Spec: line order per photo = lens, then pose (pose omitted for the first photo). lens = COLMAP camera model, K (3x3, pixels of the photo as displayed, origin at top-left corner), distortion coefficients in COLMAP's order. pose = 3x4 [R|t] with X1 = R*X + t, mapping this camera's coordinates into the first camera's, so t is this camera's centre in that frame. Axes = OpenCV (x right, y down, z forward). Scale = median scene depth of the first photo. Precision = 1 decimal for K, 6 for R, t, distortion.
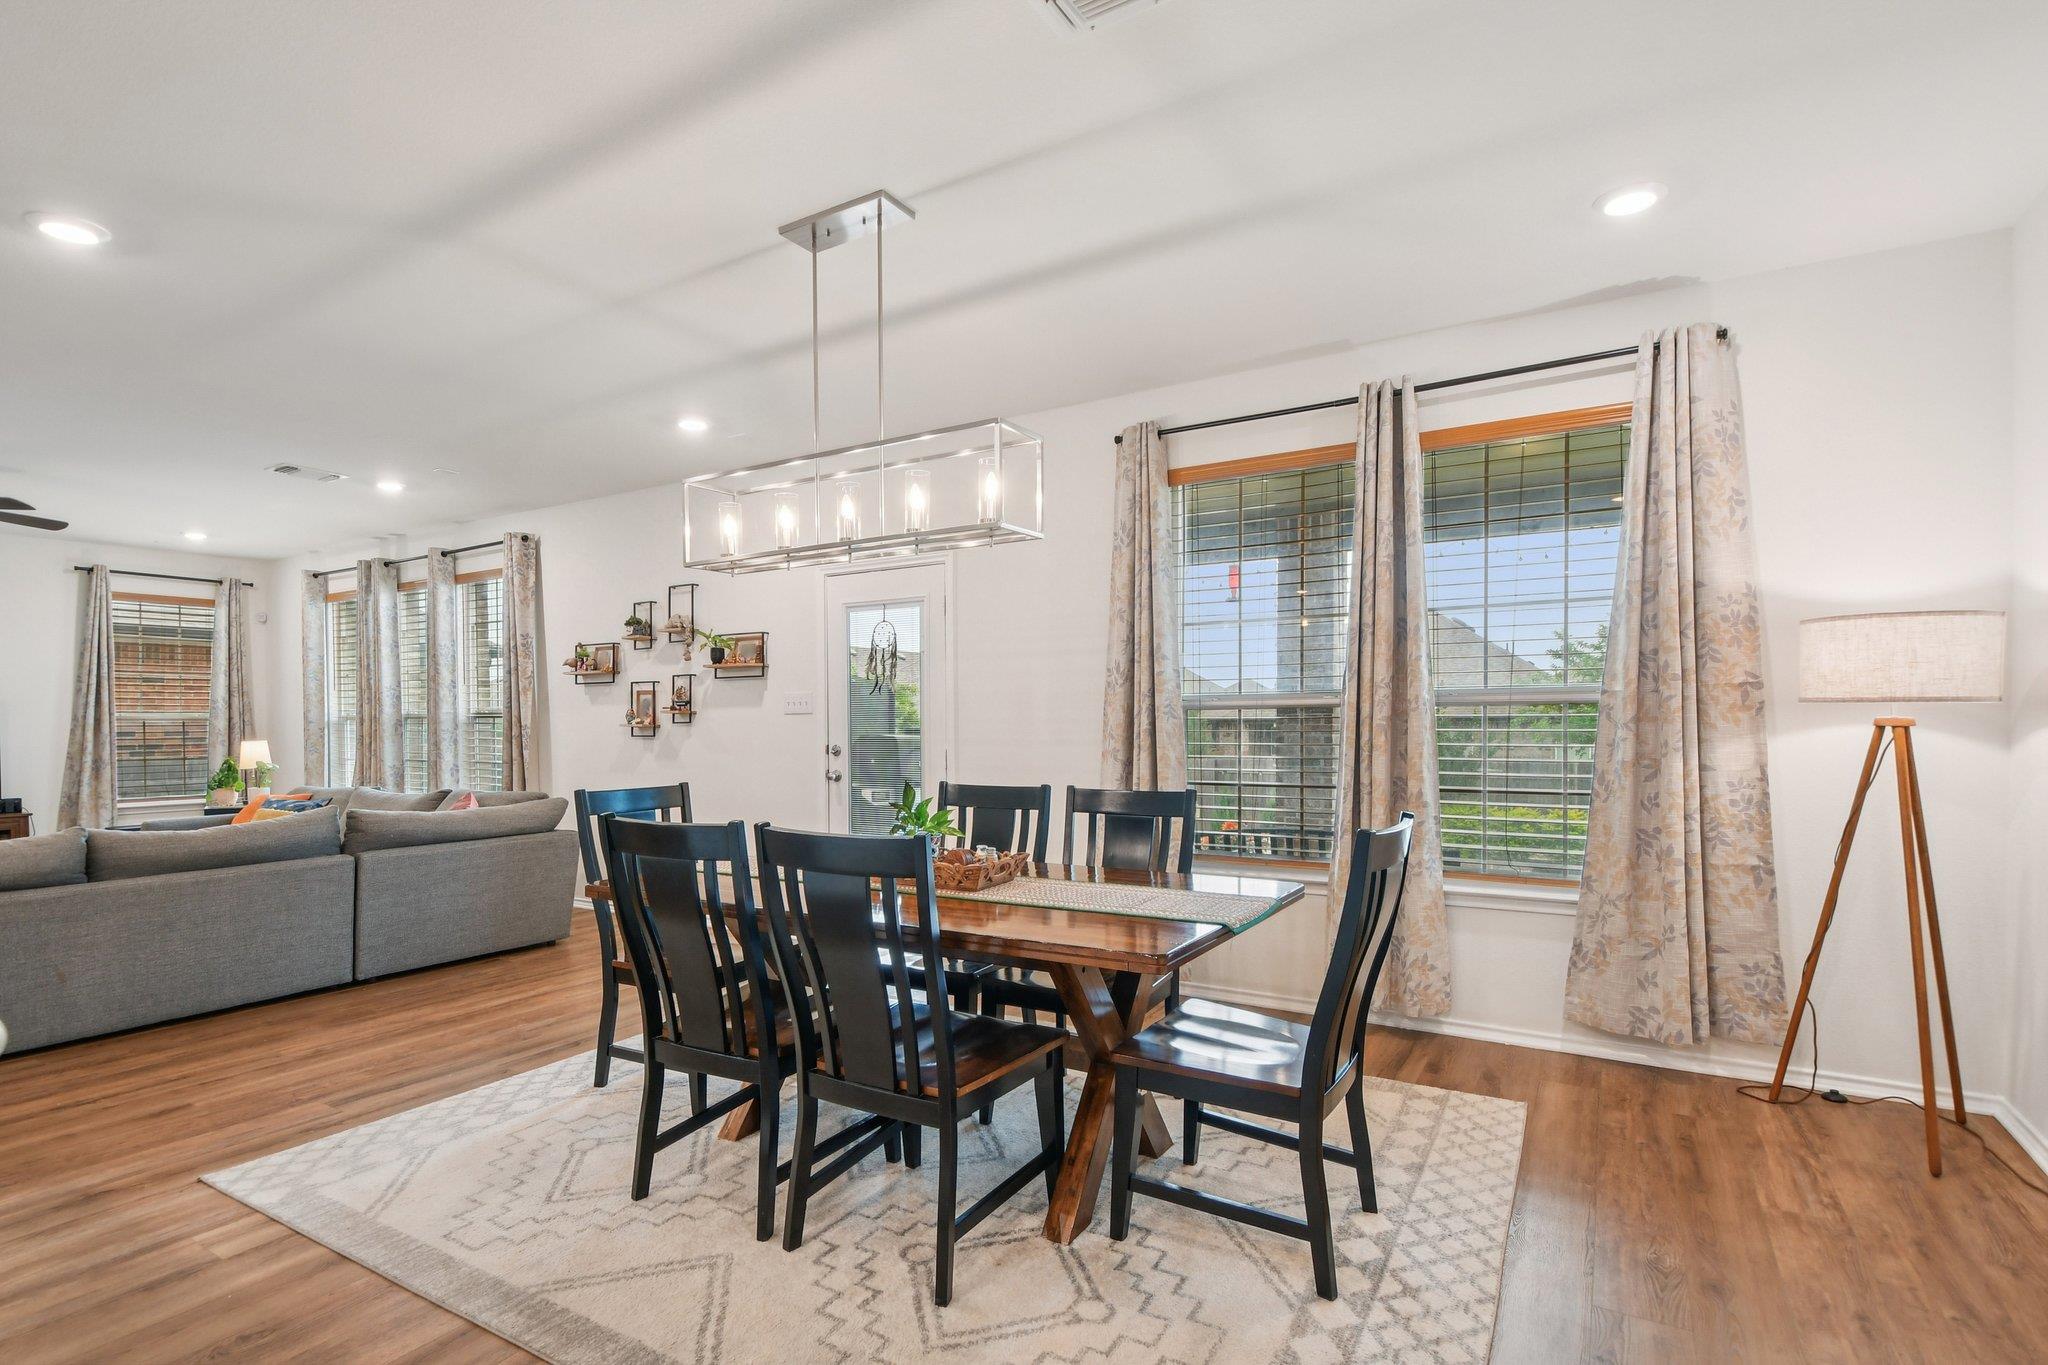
lens RADIAL K [[988.2, 0, 1009.7], [0, 988.2, 738.8], [0, 0, 1]] dist [0.014741, -0.016759]
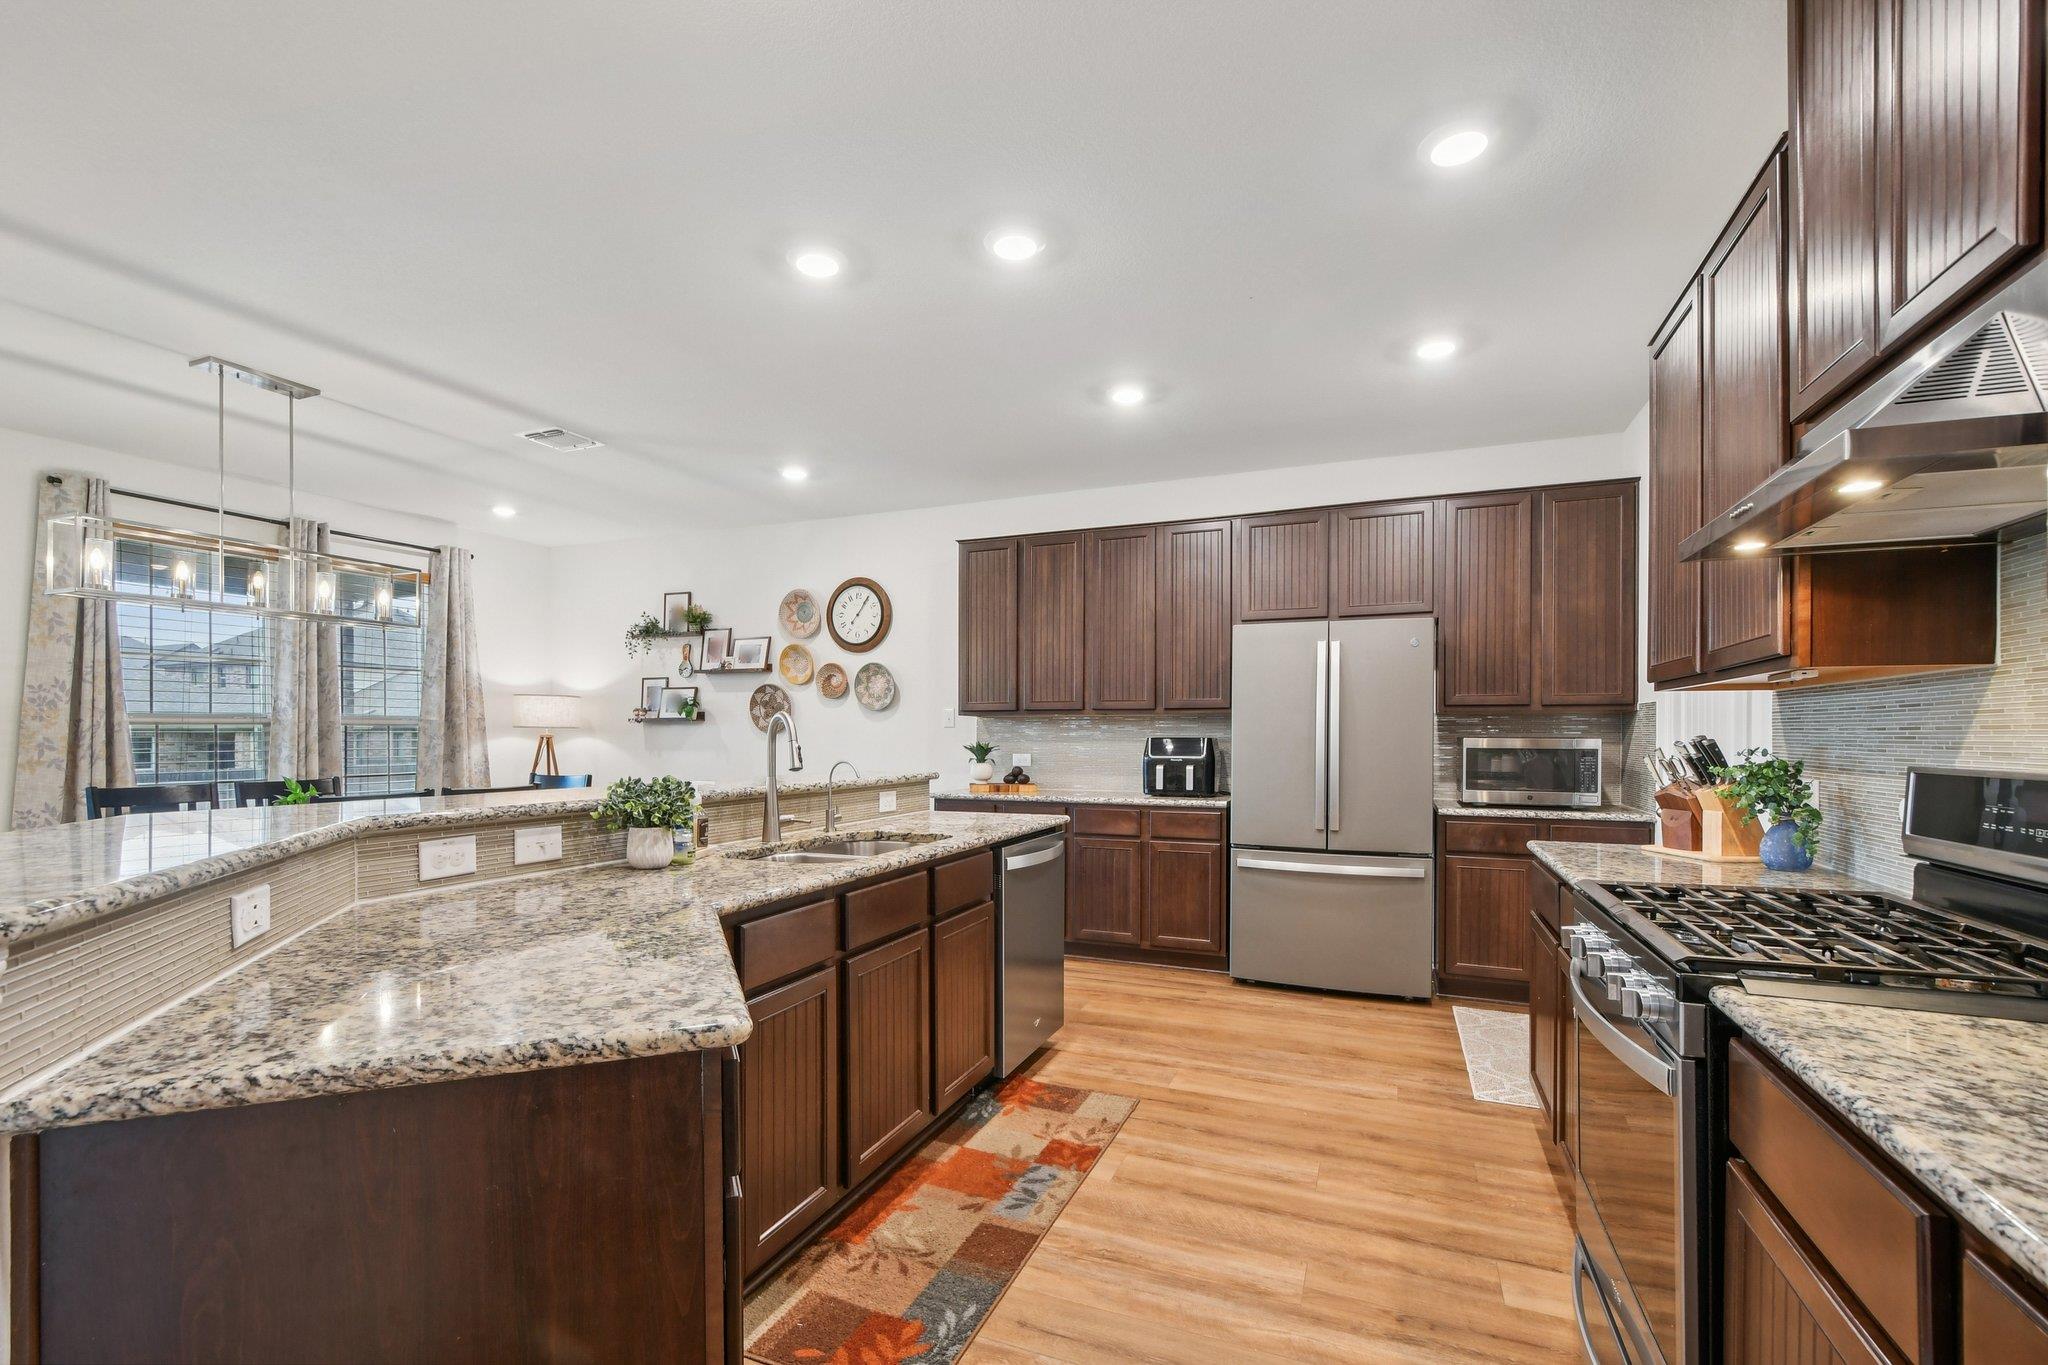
lens RADIAL K [[899.9, 0, 1015.3], [0, 899.9, 738.7], [0, 0, 1]] dist [0.005827, -0.004971]
pose [[-0.156661, -0.000247, 0.987652, -1.337842], [0.016979, 0.999852, 0.002943, 0.002860], [-0.987506, 0.017230, -0.156634, 0.128972]]
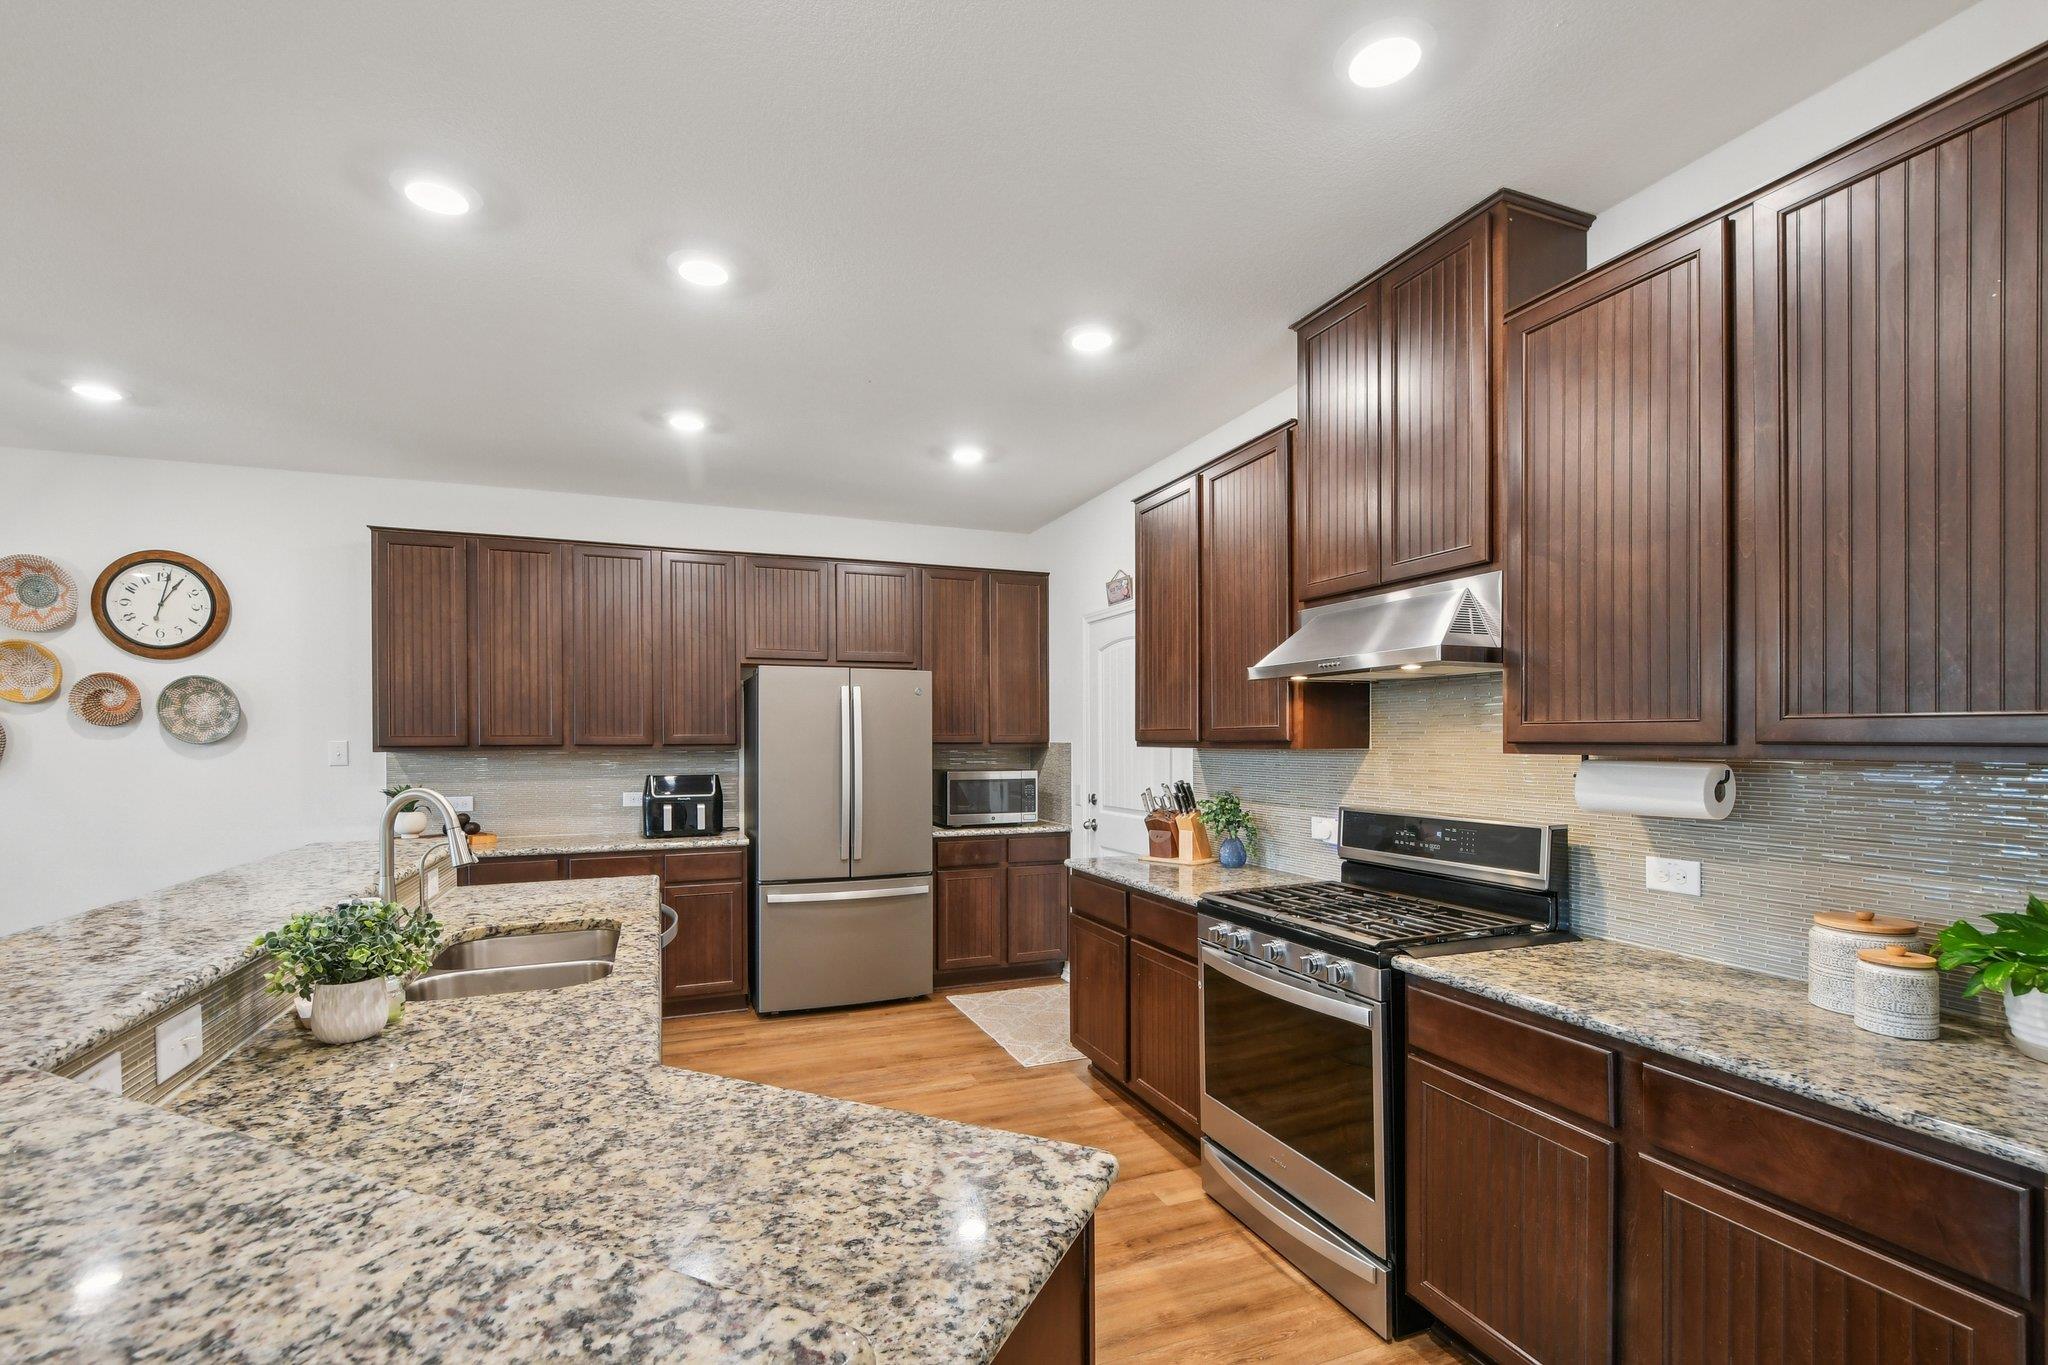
lens RADIAL K [[899.9, 0, 1015.3], [0, 899.9, 738.7], [0, 0, 1]] dist [0.005827, -0.004971]
pose [[-0.800345, 0.007020, 0.599498, -1.195865], [0.018529, 0.999743, 0.013030, -0.053234], [-0.599253, 0.021537, -0.800270, 0.434961]]
